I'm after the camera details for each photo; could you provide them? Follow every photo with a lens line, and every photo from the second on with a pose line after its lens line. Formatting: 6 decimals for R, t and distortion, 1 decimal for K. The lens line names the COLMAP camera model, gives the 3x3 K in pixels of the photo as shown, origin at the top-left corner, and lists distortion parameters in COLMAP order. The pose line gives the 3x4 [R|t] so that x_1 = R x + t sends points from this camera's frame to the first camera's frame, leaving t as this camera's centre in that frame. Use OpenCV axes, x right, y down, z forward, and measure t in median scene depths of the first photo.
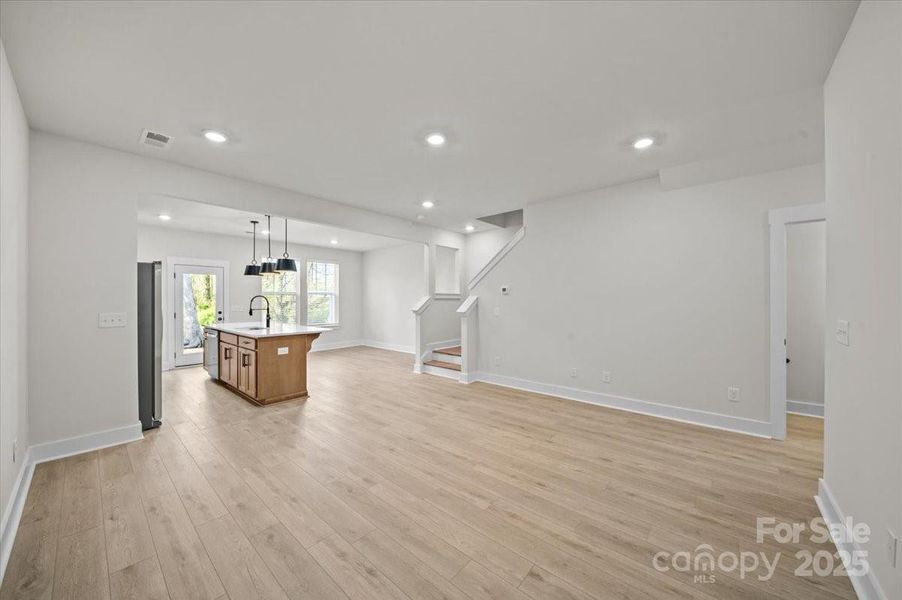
lens RADIAL K [[318.6, 0, 451.0], [0, 318.6, 300.5], [0, 0, 1]] dist [-0.003580, 0.000005]
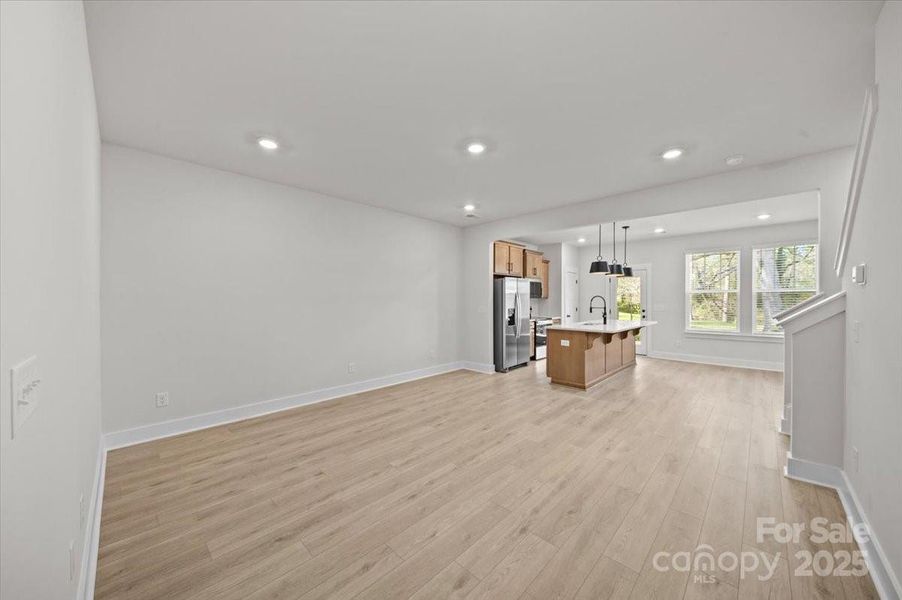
lens RADIAL K [[318.6, 0, 451.1], [0, 318.6, 300.0], [0, 0, 1]] dist [-0.003580, 0.000005]
pose [[-0.054336, 0.002474, -0.998520, 0.769944], [-0.000316, 0.999997, 0.002495, -0.003225], [0.998523, 0.000451, -0.054335, 0.739665]]
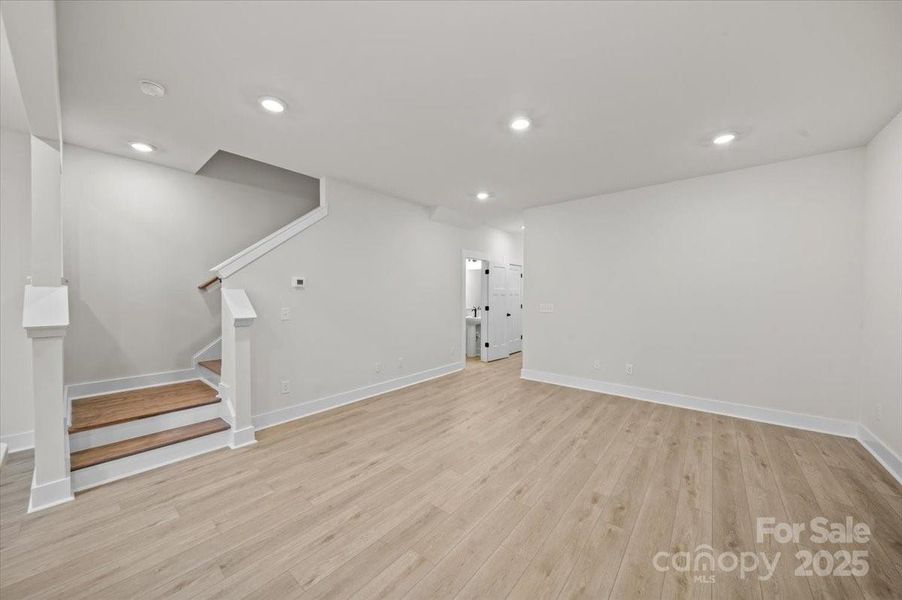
lens RADIAL K [[318.6, 0, 450.1], [0, 318.6, 295.4], [0, 0, 1]] dist [-0.003580, 0.000005]
pose [[-0.024008, 0.002741, 0.999708, -0.746995], [-0.000278, 0.999996, -0.002749, -0.001771], [-0.999712, -0.000344, -0.024007, 0.931832]]
